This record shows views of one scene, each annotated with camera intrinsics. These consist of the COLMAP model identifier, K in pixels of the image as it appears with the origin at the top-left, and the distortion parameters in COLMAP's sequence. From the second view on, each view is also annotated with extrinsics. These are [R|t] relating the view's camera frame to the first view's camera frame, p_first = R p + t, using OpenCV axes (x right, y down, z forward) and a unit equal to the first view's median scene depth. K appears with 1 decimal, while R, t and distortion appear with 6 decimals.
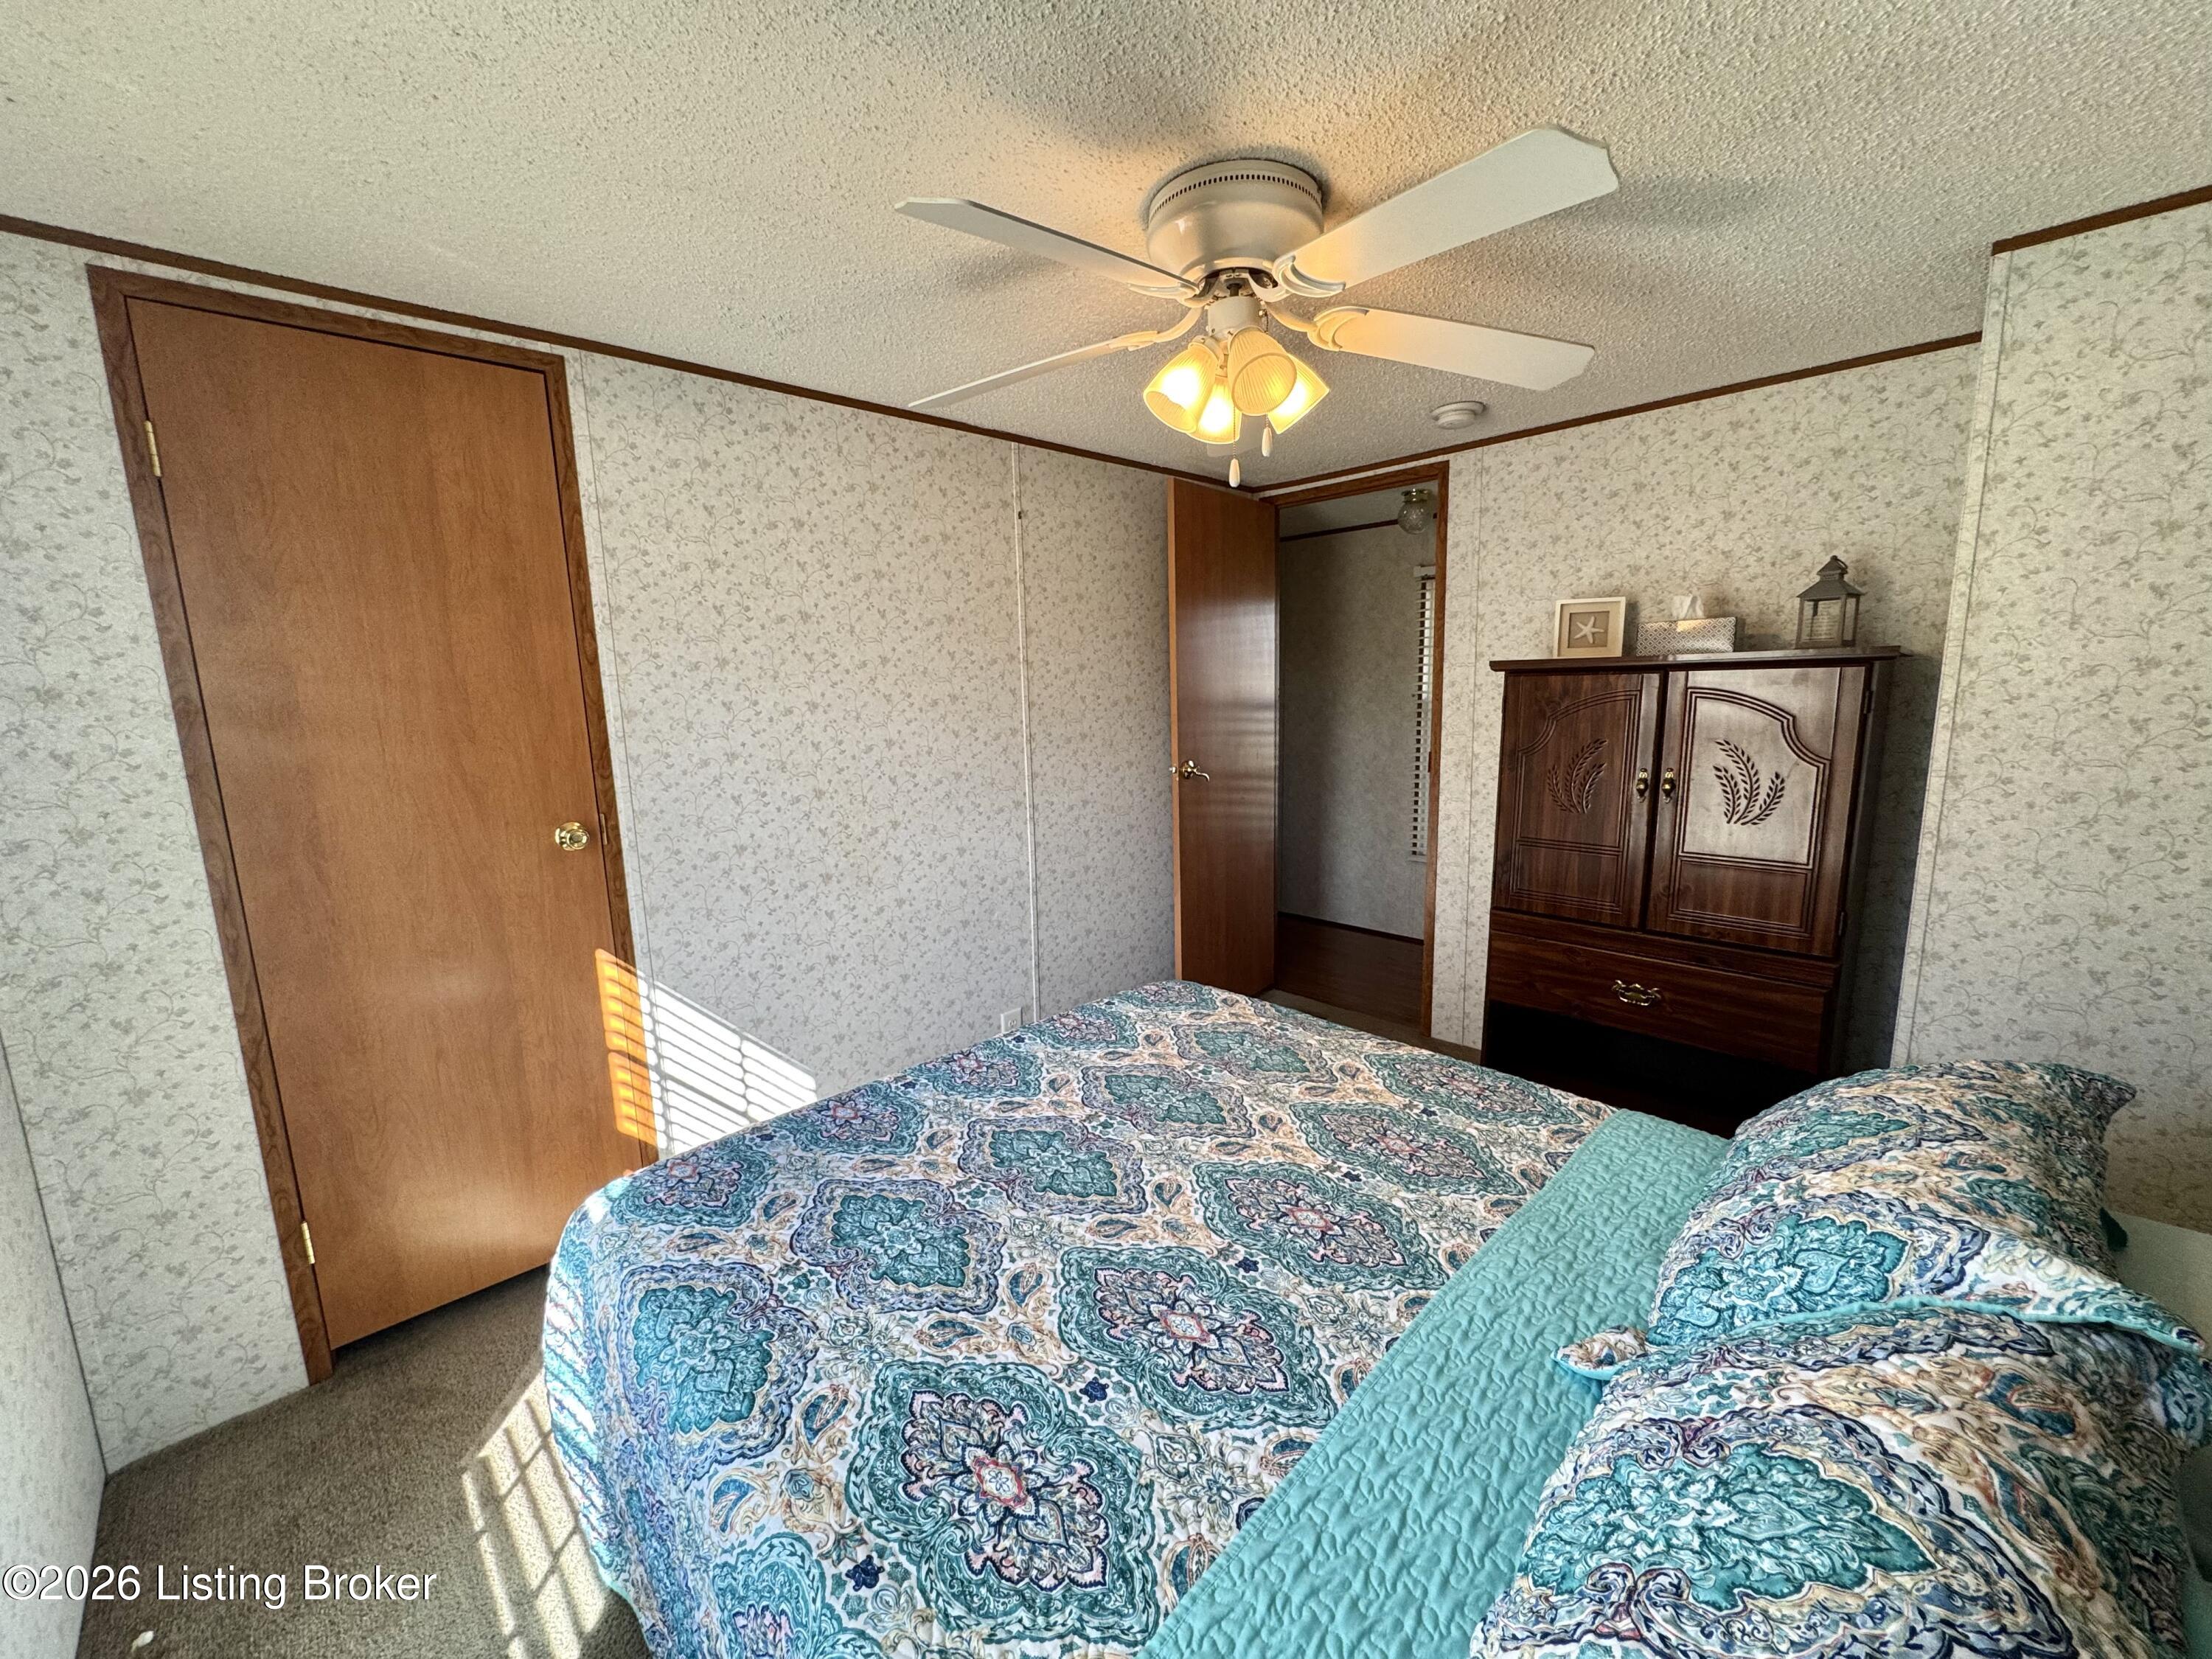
lens RADIAL K [[881.1, 0, 1103.8], [0, 881.1, 830.5], [0, 0, 1]] dist [-0.004922, 0.000364]
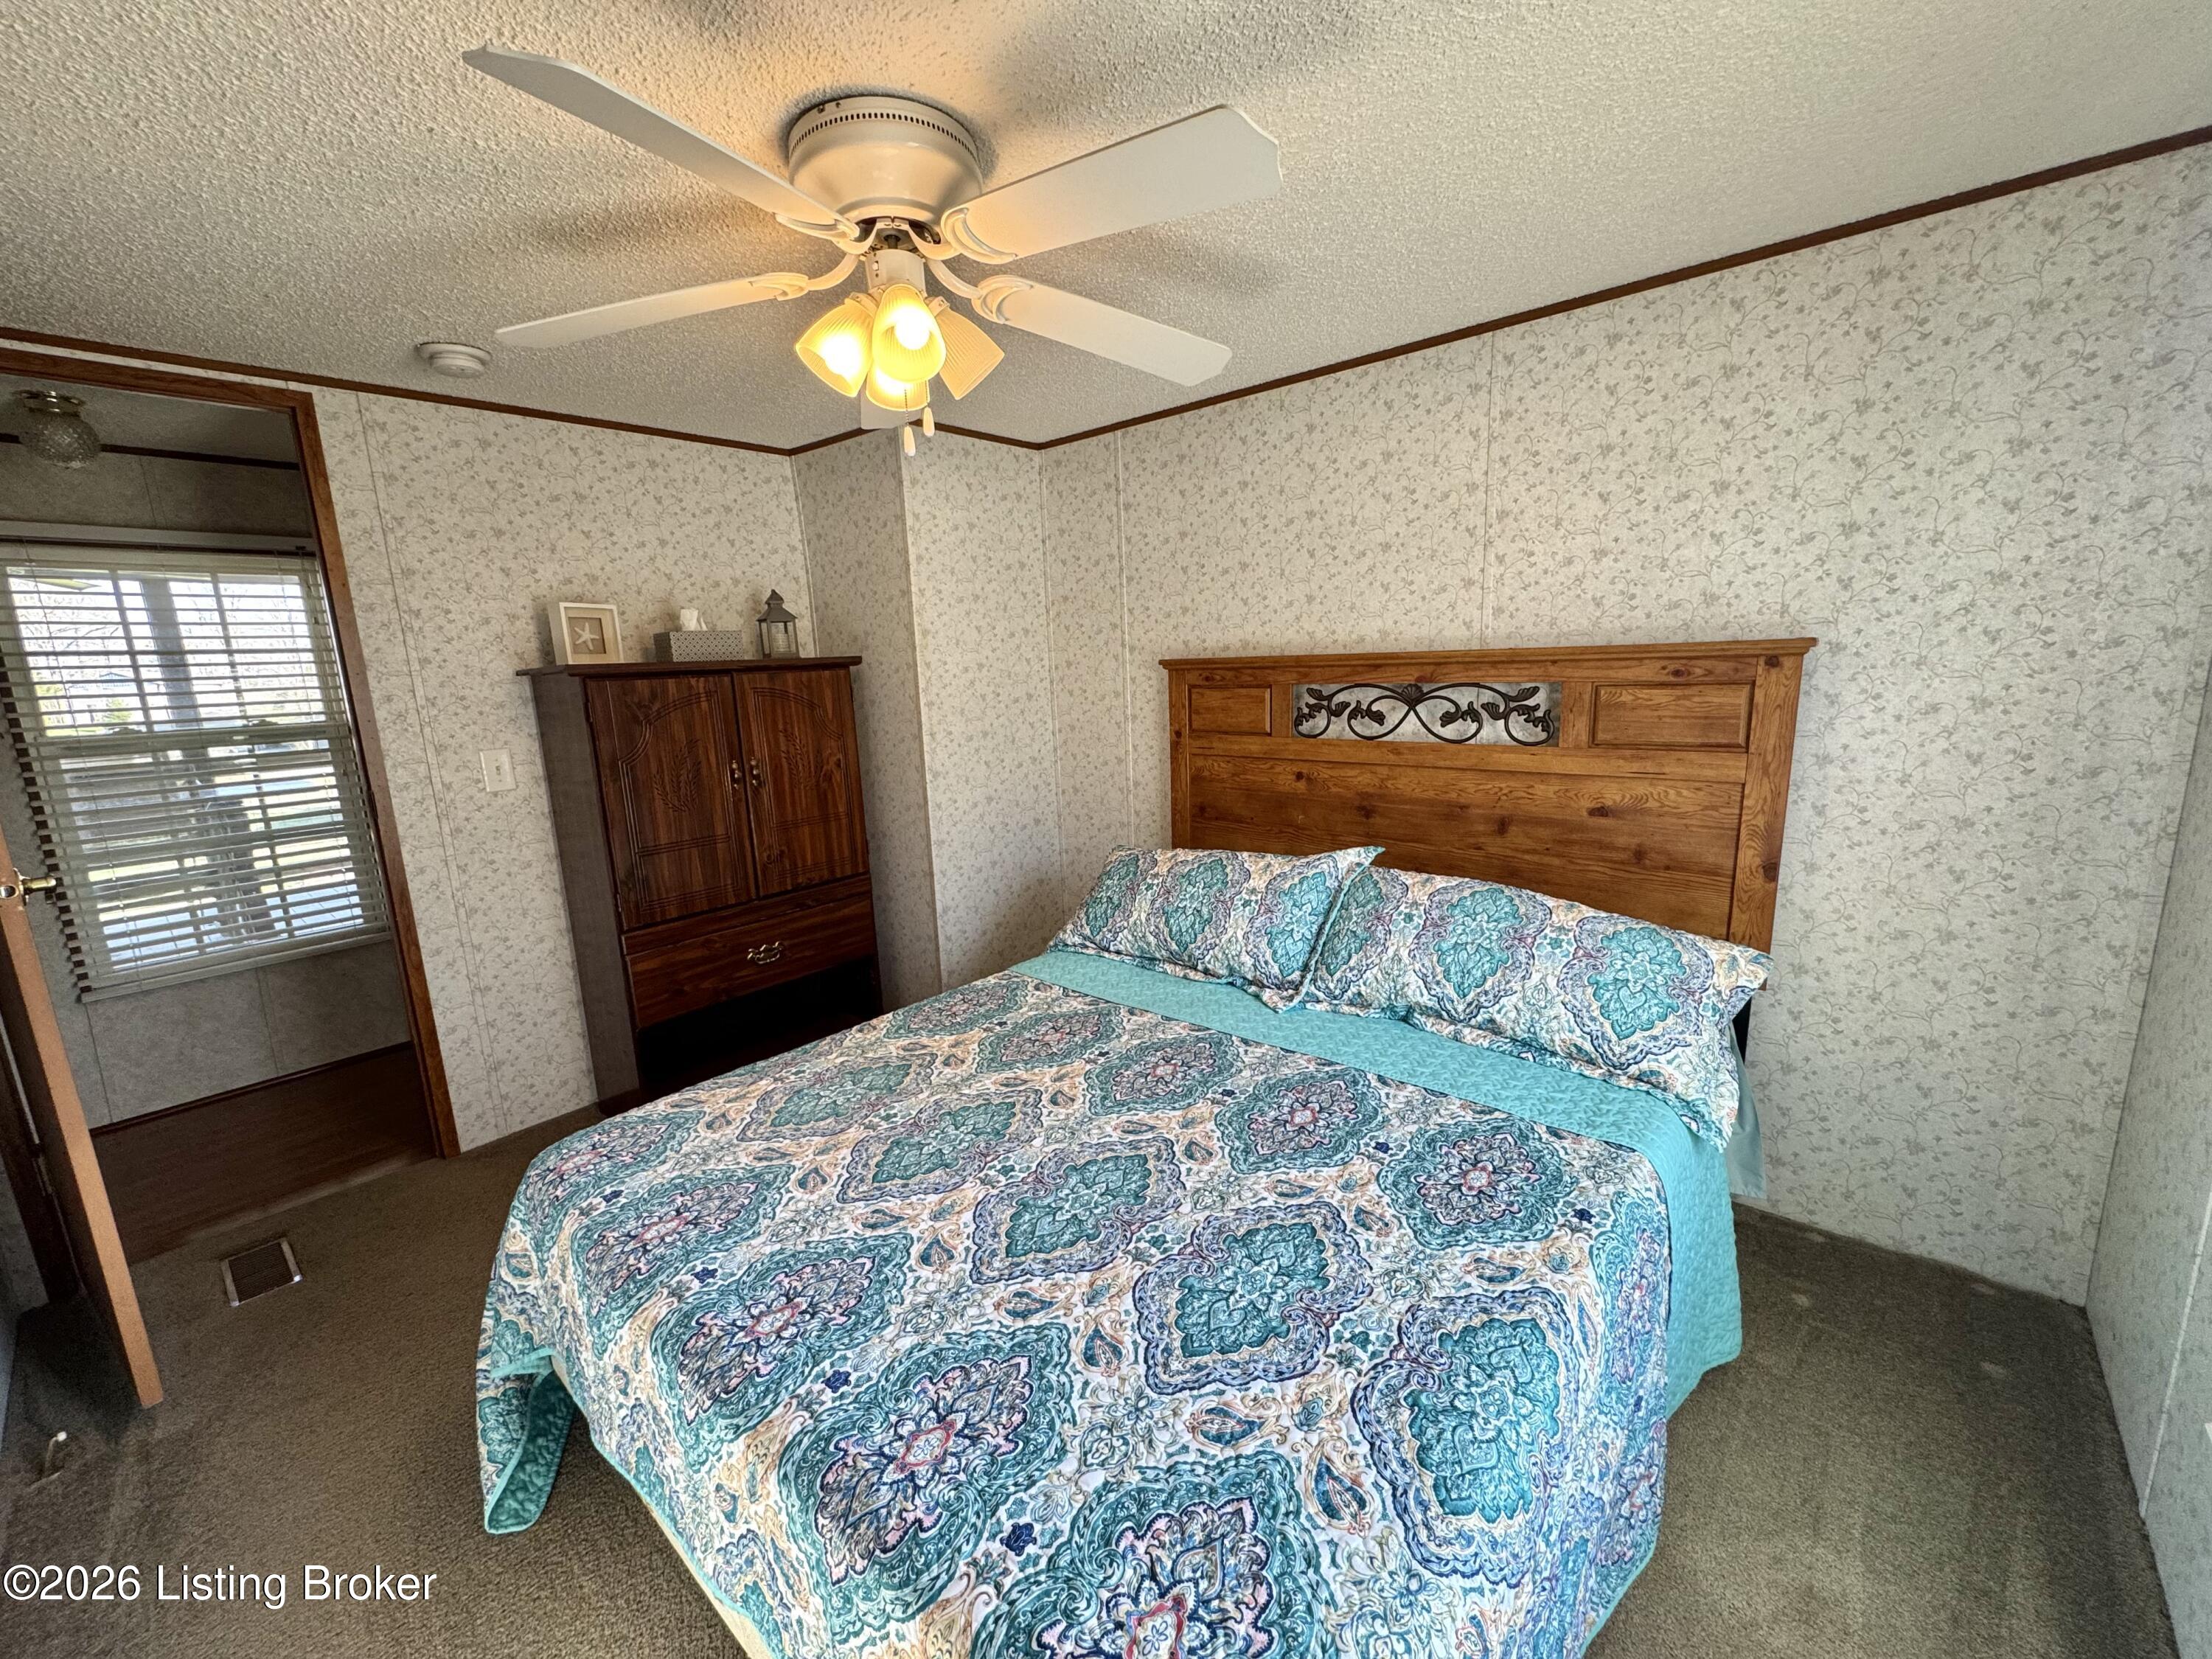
lens RADIAL K [[881.1, 0, 1103.8], [0, 881.1, 830.5], [0, 0, 1]] dist [-0.004922, 0.000364]
pose [[-0.080459, -0.161715, 0.983552, -0.782361], [0.204079, 0.963175, 0.175060, -0.117781], [-0.975642, 0.214807, -0.044494, 0.847472]]
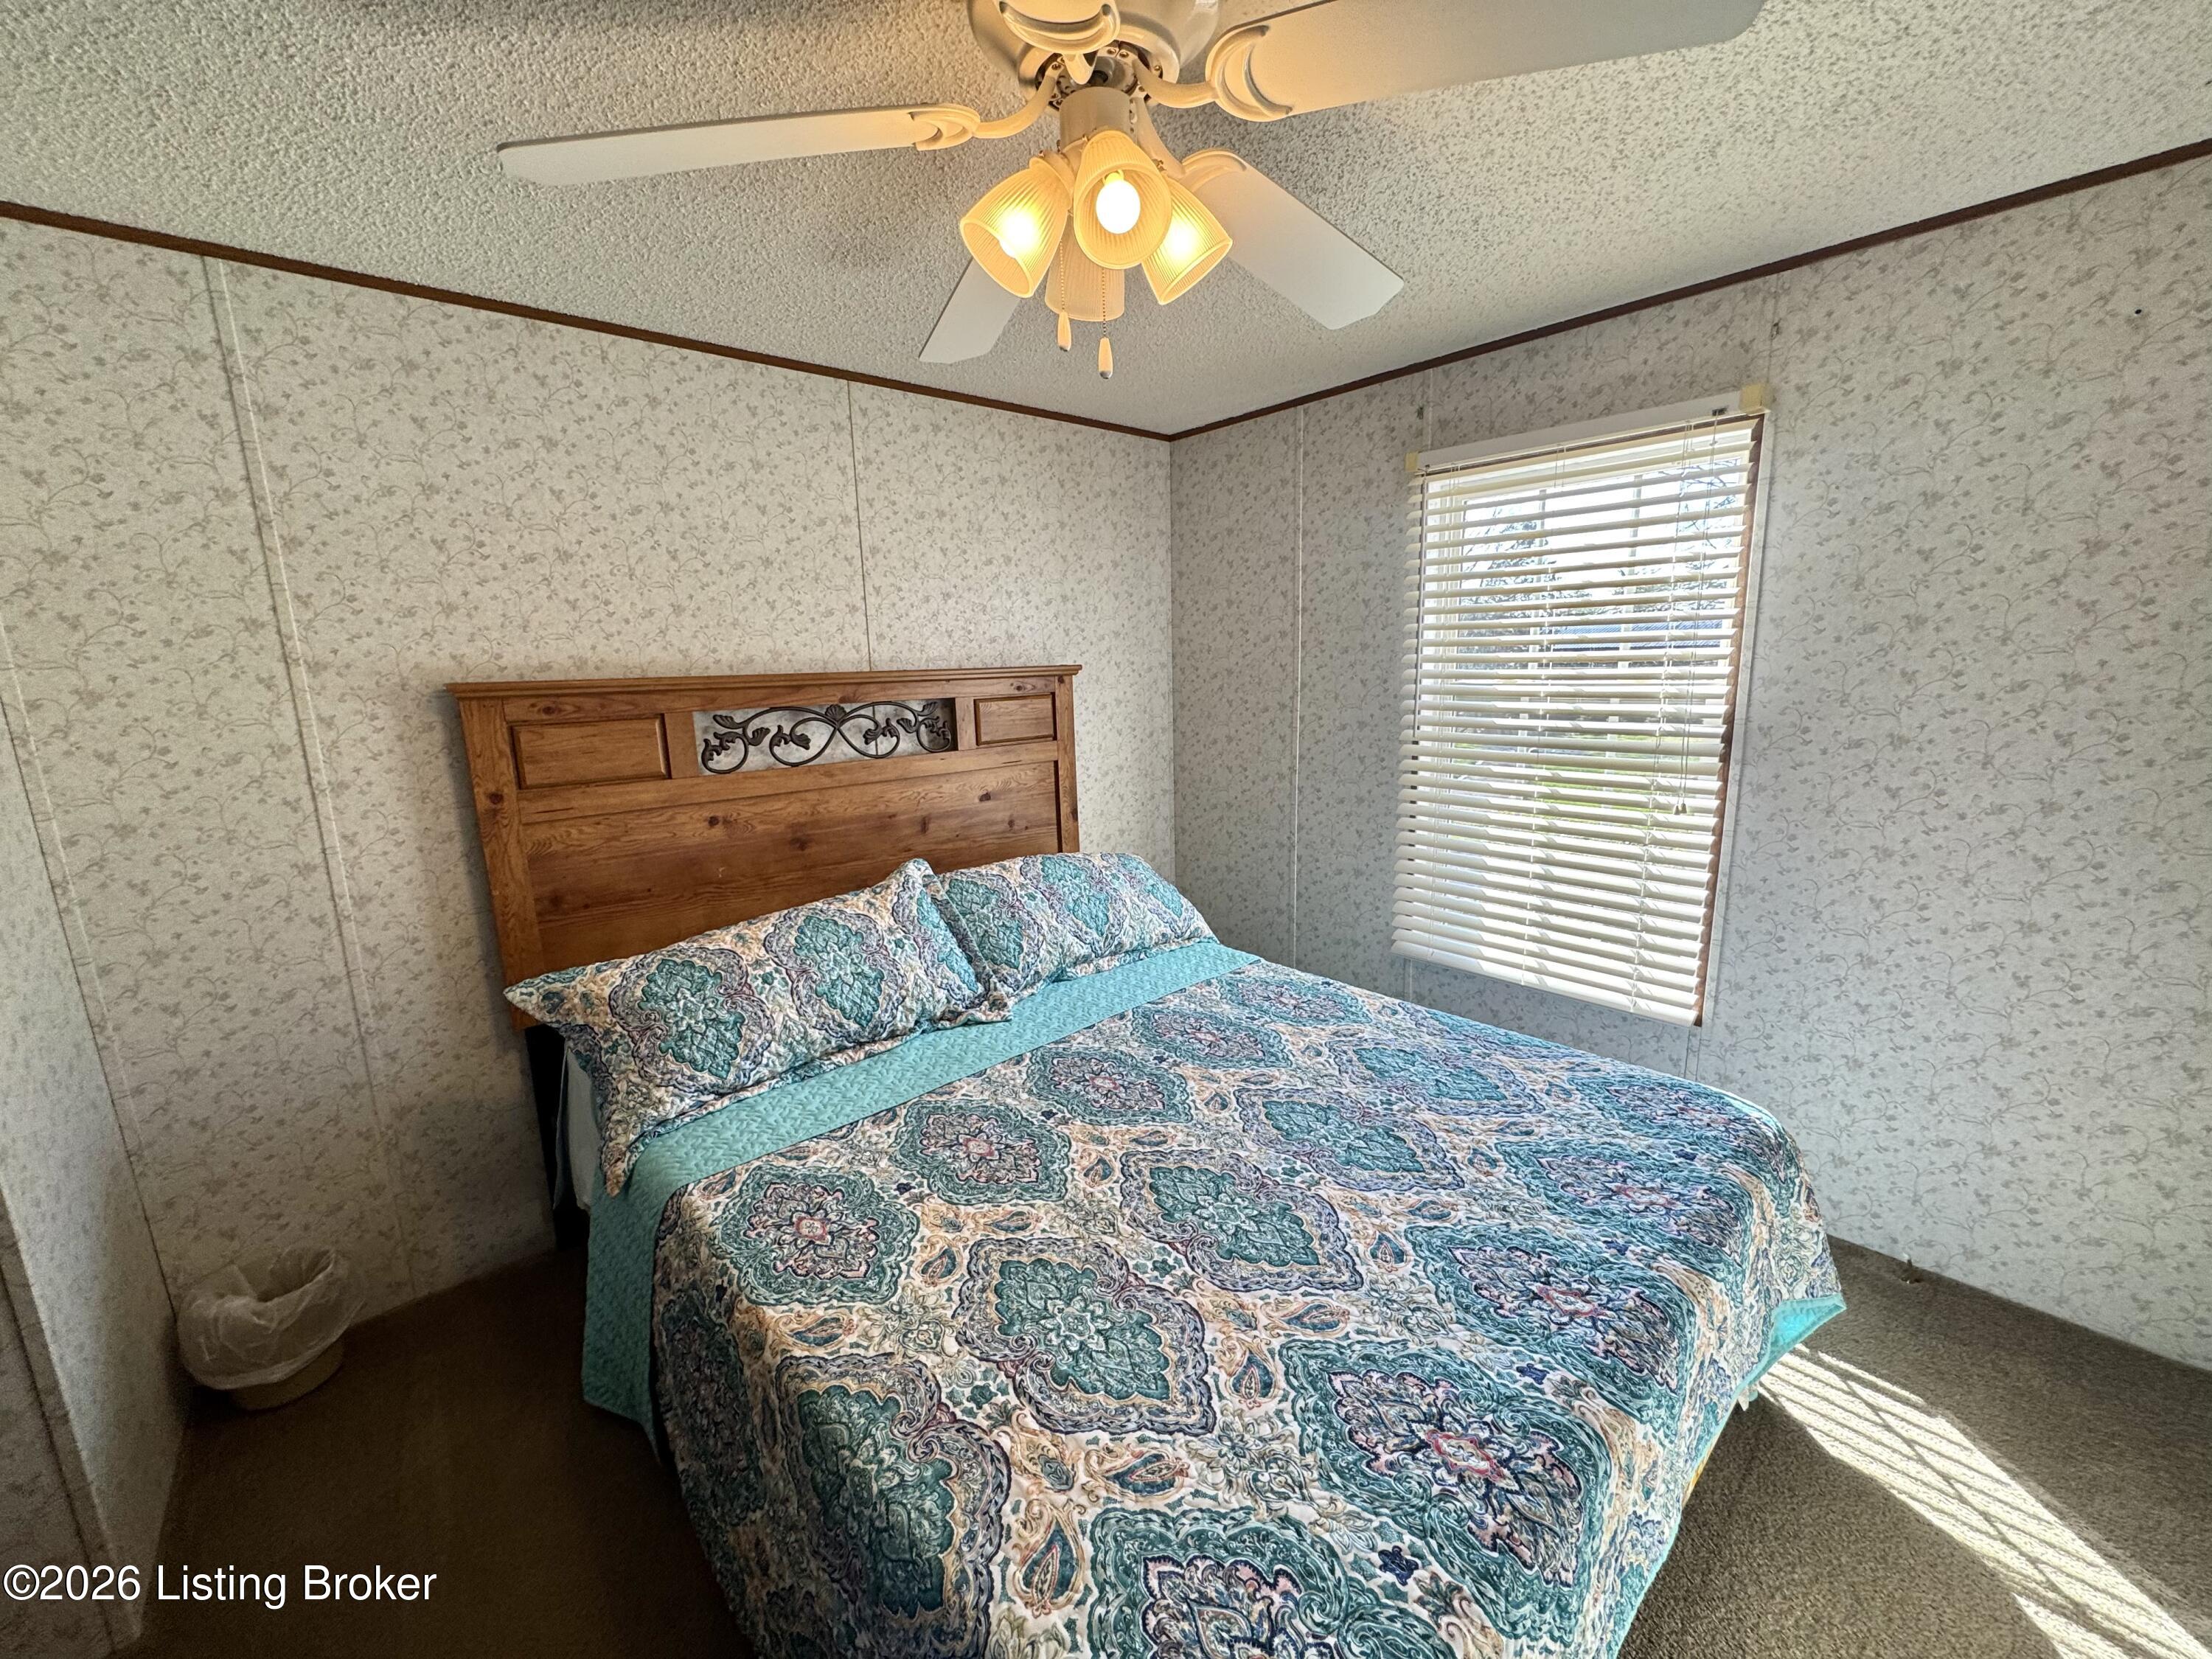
lens RADIAL K [[881.1, 0, 1103.8], [0, 881.1, 830.5], [0, 0, 1]] dist [-0.004922, 0.000364]
pose [[-0.997600, 0.047516, 0.050364, 0.120909], [0.062041, 0.936380, 0.345462, -0.268951], [-0.030745, 0.347758, -0.937080, 1.636176]]
